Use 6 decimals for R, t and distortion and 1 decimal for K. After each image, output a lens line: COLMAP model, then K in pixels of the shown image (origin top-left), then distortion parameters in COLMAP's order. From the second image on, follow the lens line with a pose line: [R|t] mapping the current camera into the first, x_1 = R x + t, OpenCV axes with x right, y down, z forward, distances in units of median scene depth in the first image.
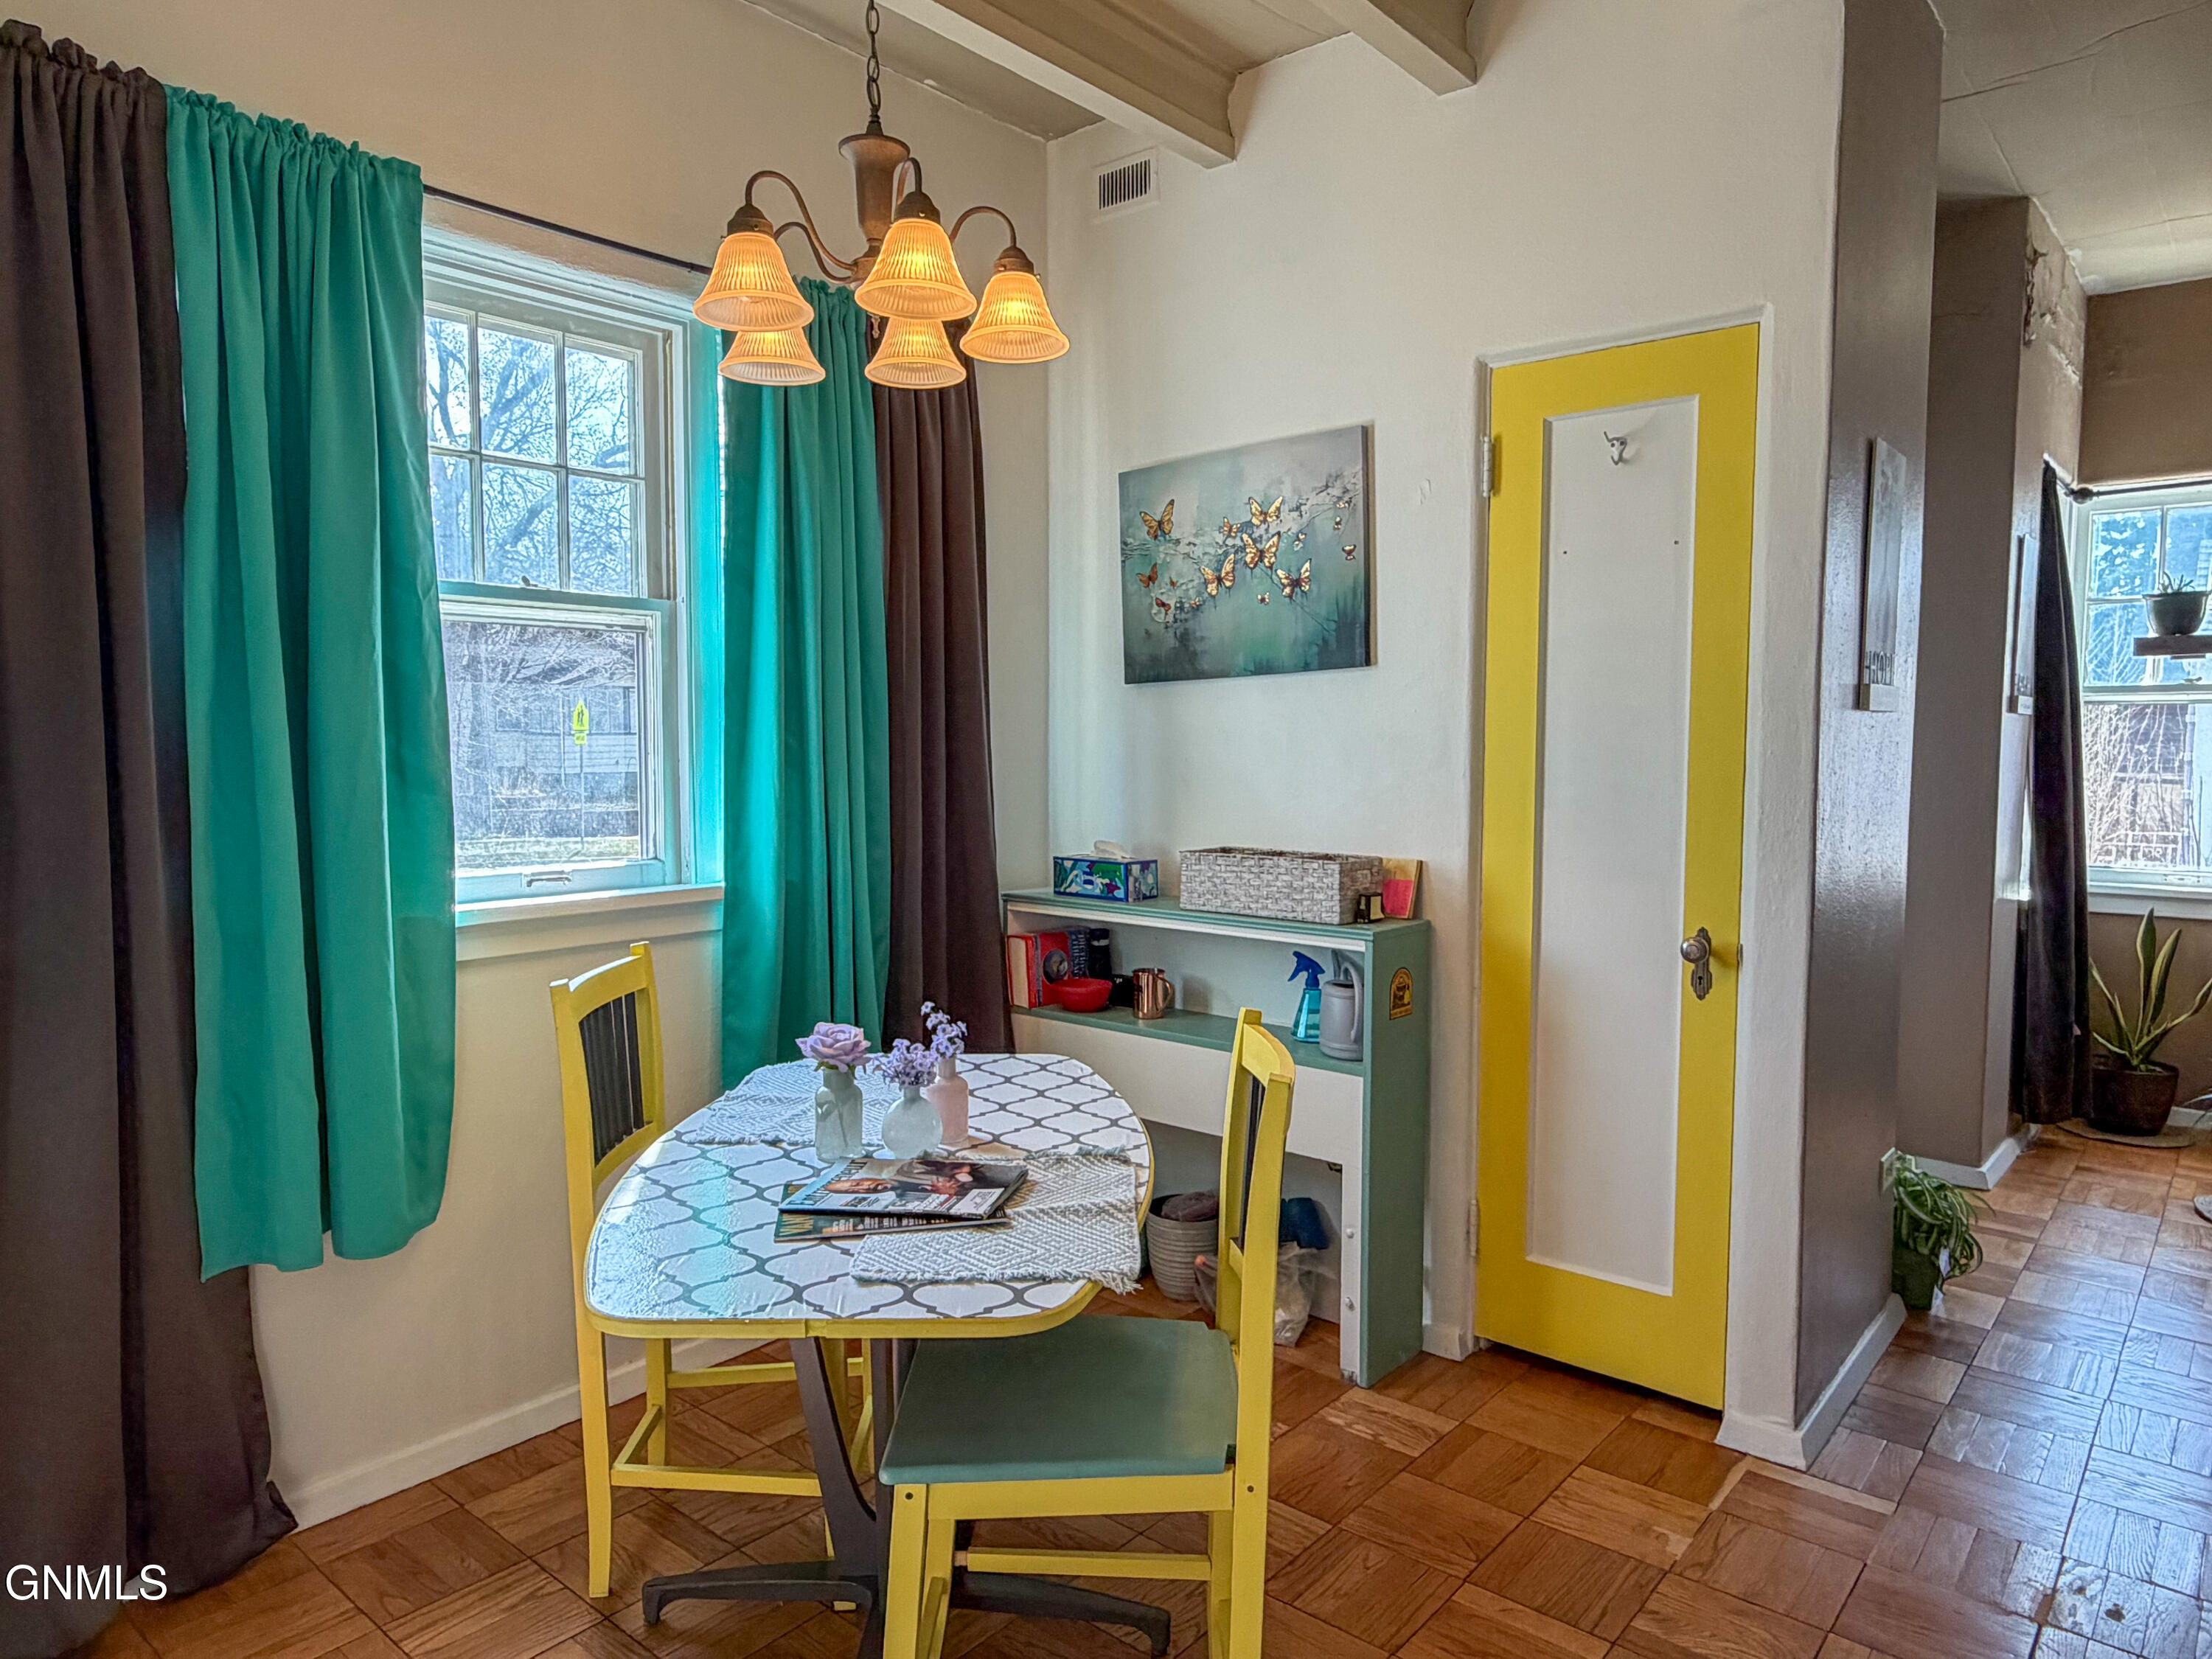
lens RADIAL K [[1394.7, 0, 1106.0], [0, 1394.7, 829.5], [0, 0, 1]] dist [-0.005078, -0.001525]
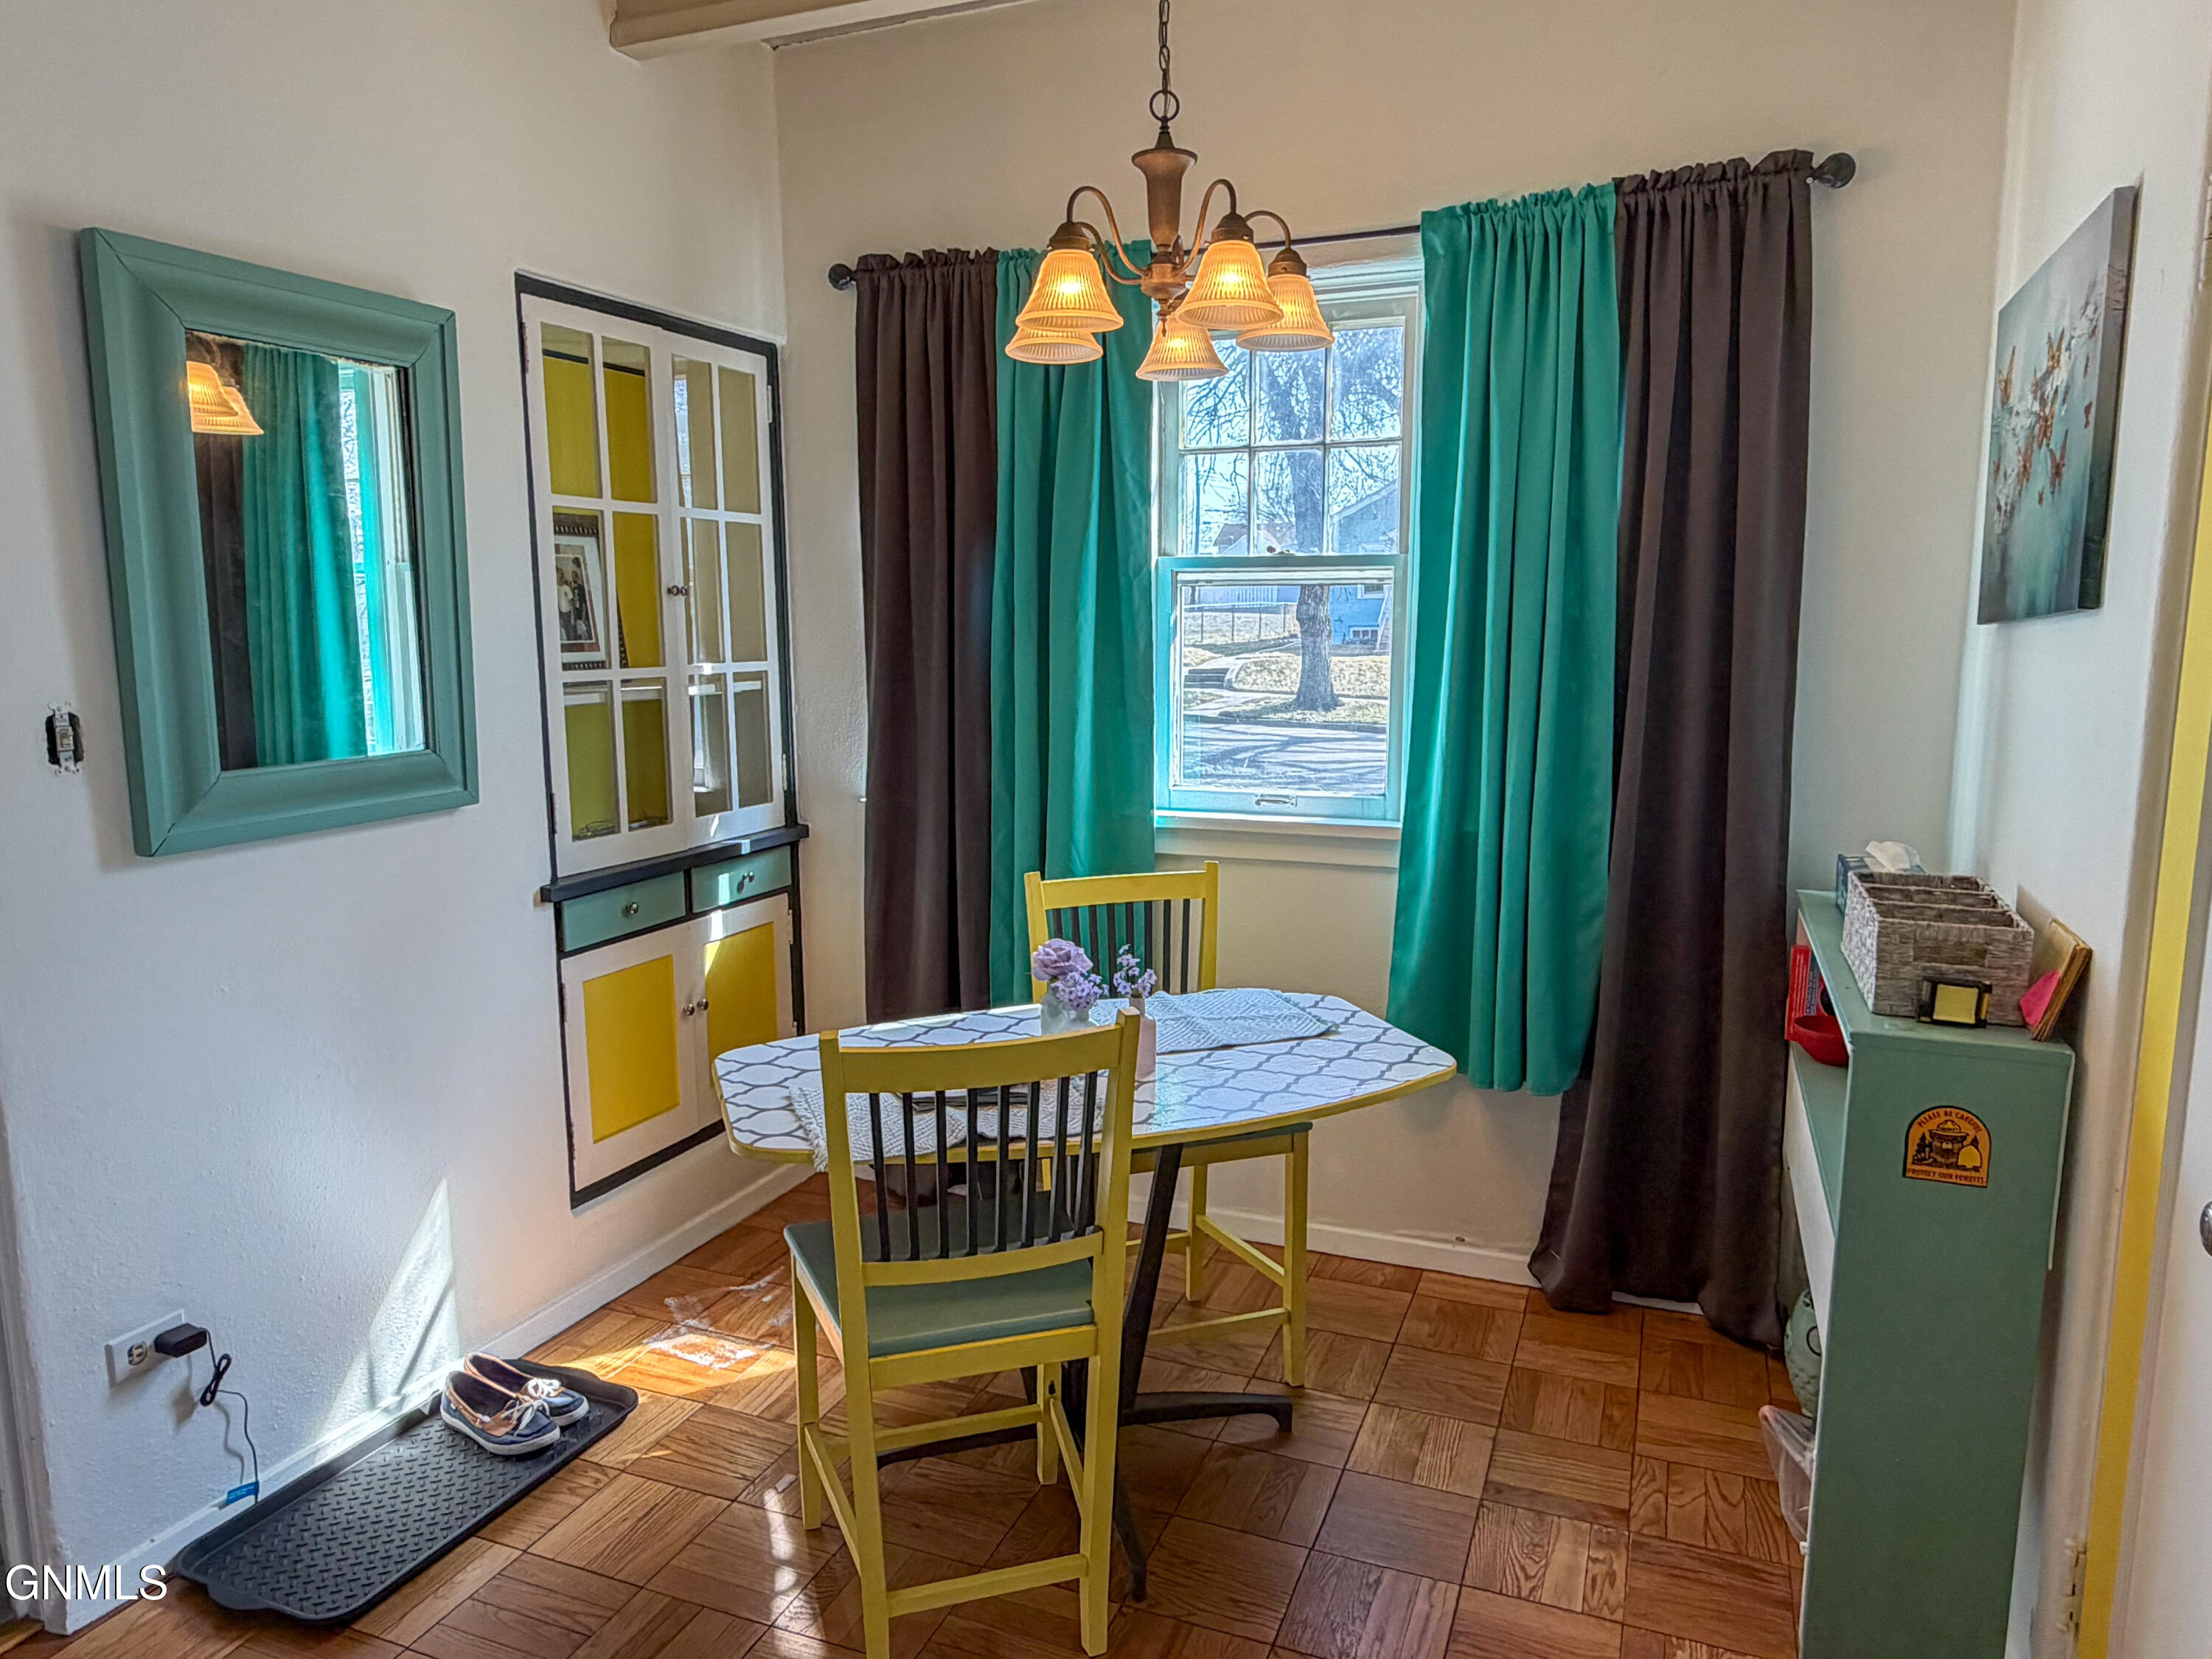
lens RADIAL K [[1449.2, 0, 1106.0], [0, 1449.2, 829.5], [0, 0, 1]] dist [-0.001737, 0.000230]
pose [[0.320212, 0.134968, -0.937682, 0.732659], [-0.063679, 0.990627, 0.120843, -0.082244], [0.945203, 0.021016, 0.325805, 0.468498]]
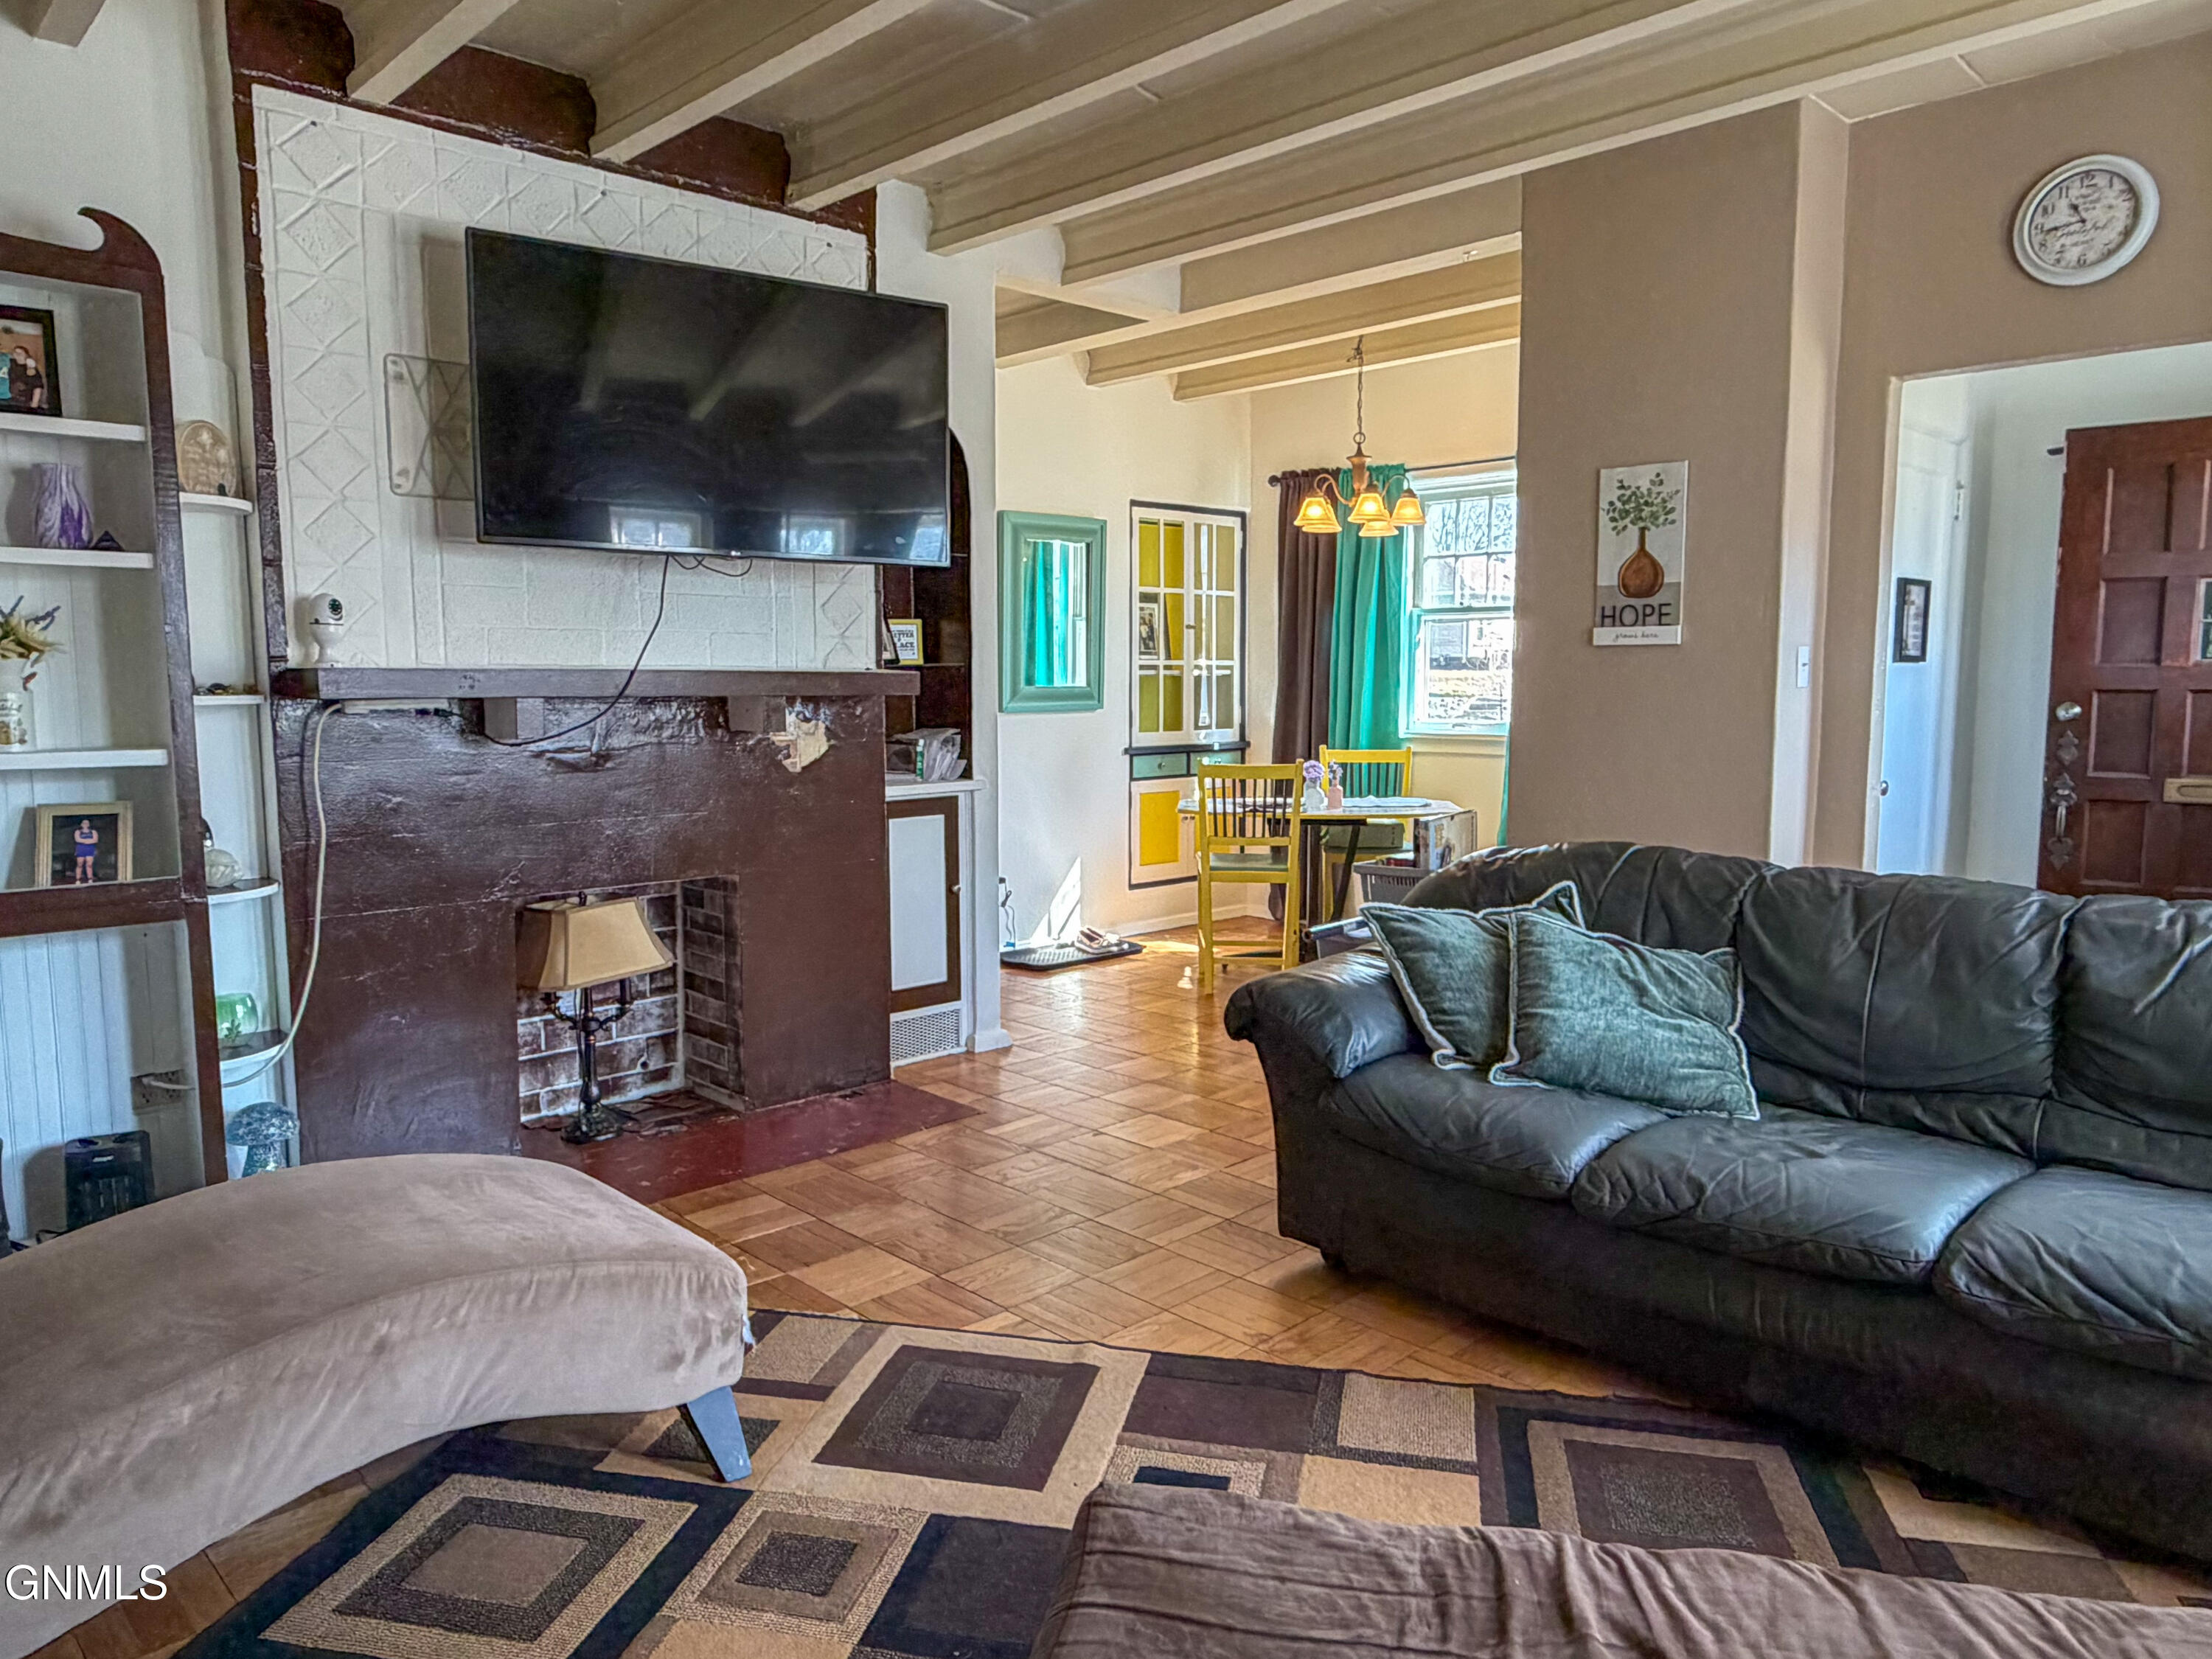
lens RADIAL K [[1449.2, 0, 1106.0], [0, 1449.2, 829.5], [0, 0, 1]] dist [-0.001737, 0.000230]
pose [[-0.084807, 0.101114, -0.991254, 2.227766], [-0.073297, 0.991509, 0.107411, -0.012401], [0.993698, 0.081765, -0.076675, 0.604444]]
